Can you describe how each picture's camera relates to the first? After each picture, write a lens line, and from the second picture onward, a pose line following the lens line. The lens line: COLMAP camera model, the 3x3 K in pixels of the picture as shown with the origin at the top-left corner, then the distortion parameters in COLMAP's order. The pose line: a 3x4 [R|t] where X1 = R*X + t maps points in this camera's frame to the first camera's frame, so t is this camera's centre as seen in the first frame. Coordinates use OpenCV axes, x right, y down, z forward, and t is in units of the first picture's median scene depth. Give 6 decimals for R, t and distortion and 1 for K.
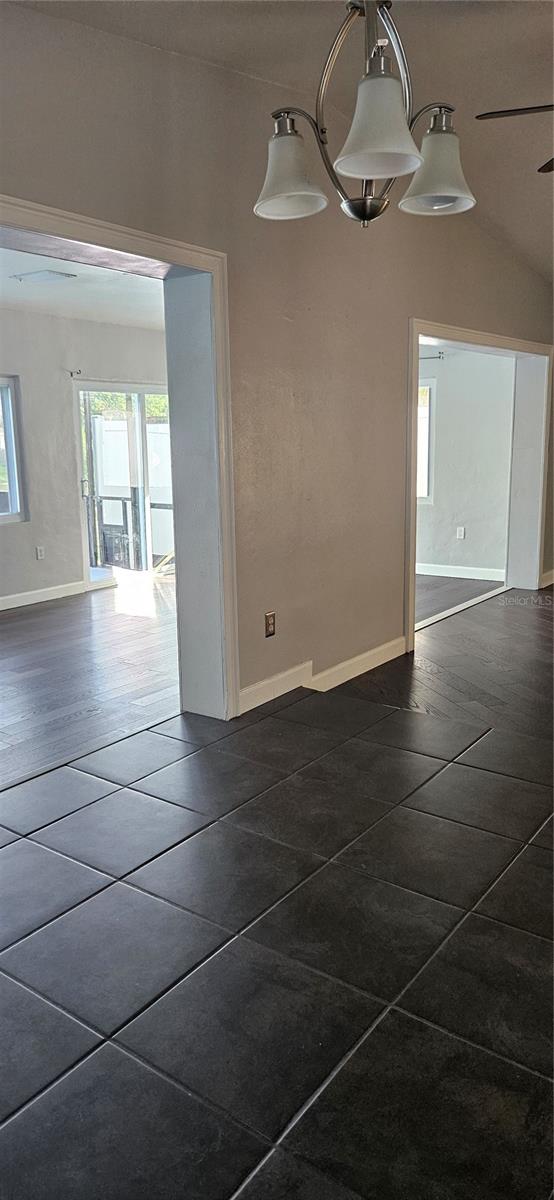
lens RADIAL K [[805.7, 0, 269.5], [0, 805.7, 575.3], [0, 0, 1]] dist [0.053345, -0.024023]
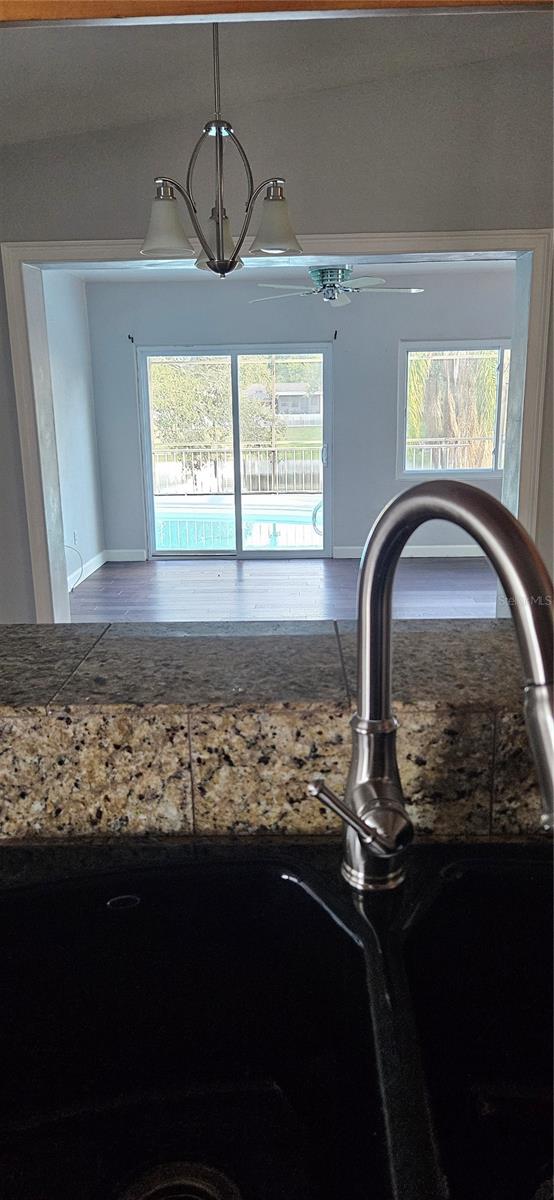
lens RADIAL K [[805.7, 0, 279.6], [0, 805.7, 599.3], [0, 0, 1]] dist [0.053345, -0.024023]
pose [[0.587162, 0.206756, -0.782619, 0.595081], [-0.134336, 0.978312, 0.157669, -0.041071], [0.798245, 0.012557, 0.602202, 0.076097]]
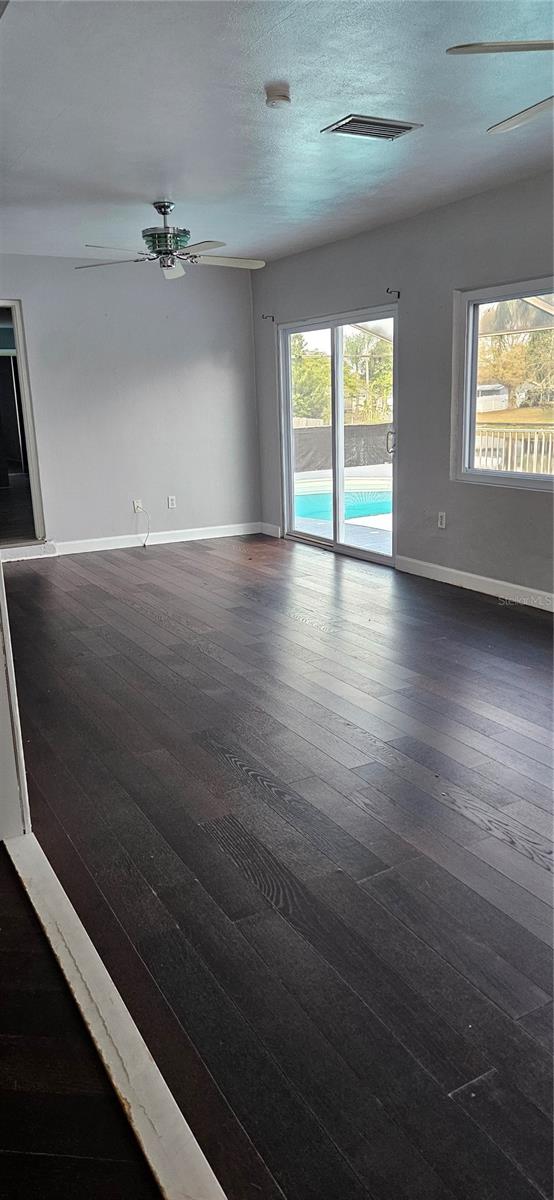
lens RADIAL K [[805.7, 0, 272.6], [0, 805.7, 601.8], [0, 0, 1]] dist [0.053345, -0.024023]
pose [[-0.400382, 0.257795, -0.879338, 0.649268], [-0.116492, 0.937506, 0.327889, -0.291728], [0.908914, 0.233717, -0.345329, 1.752009]]
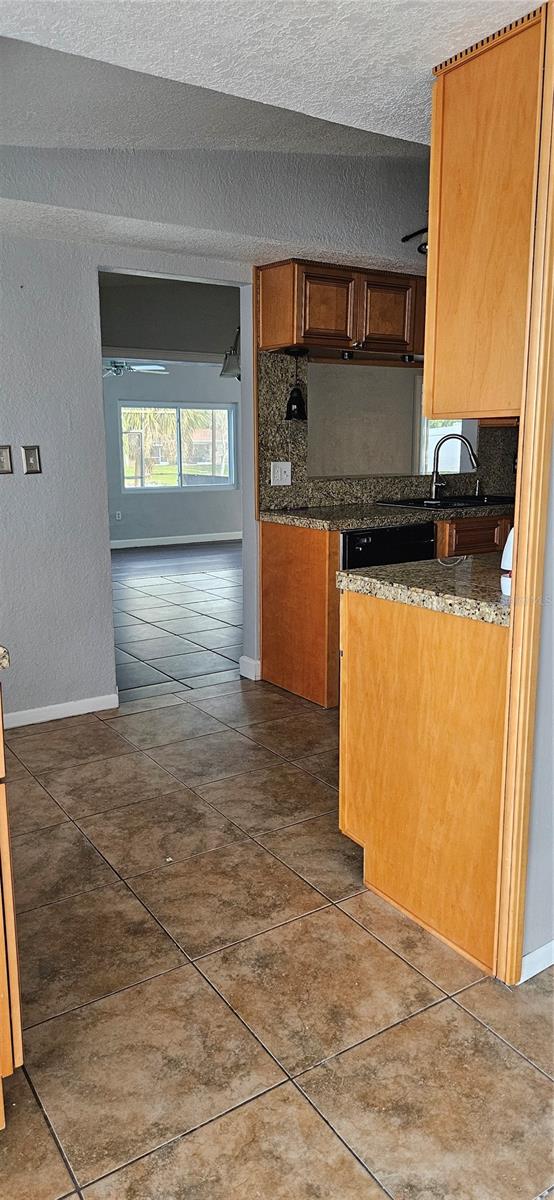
lens RADIAL K [[805.7, 0, 280.2], [0, 805.7, 605.4], [0, 0, 1]] dist [0.053345, -0.024023]
pose [[0.941424, 0.081667, -0.327187, 0.661185], [-0.072256, 0.996550, 0.040839, 0.184946], [0.329394, -0.014806, 0.944077, -1.042790]]
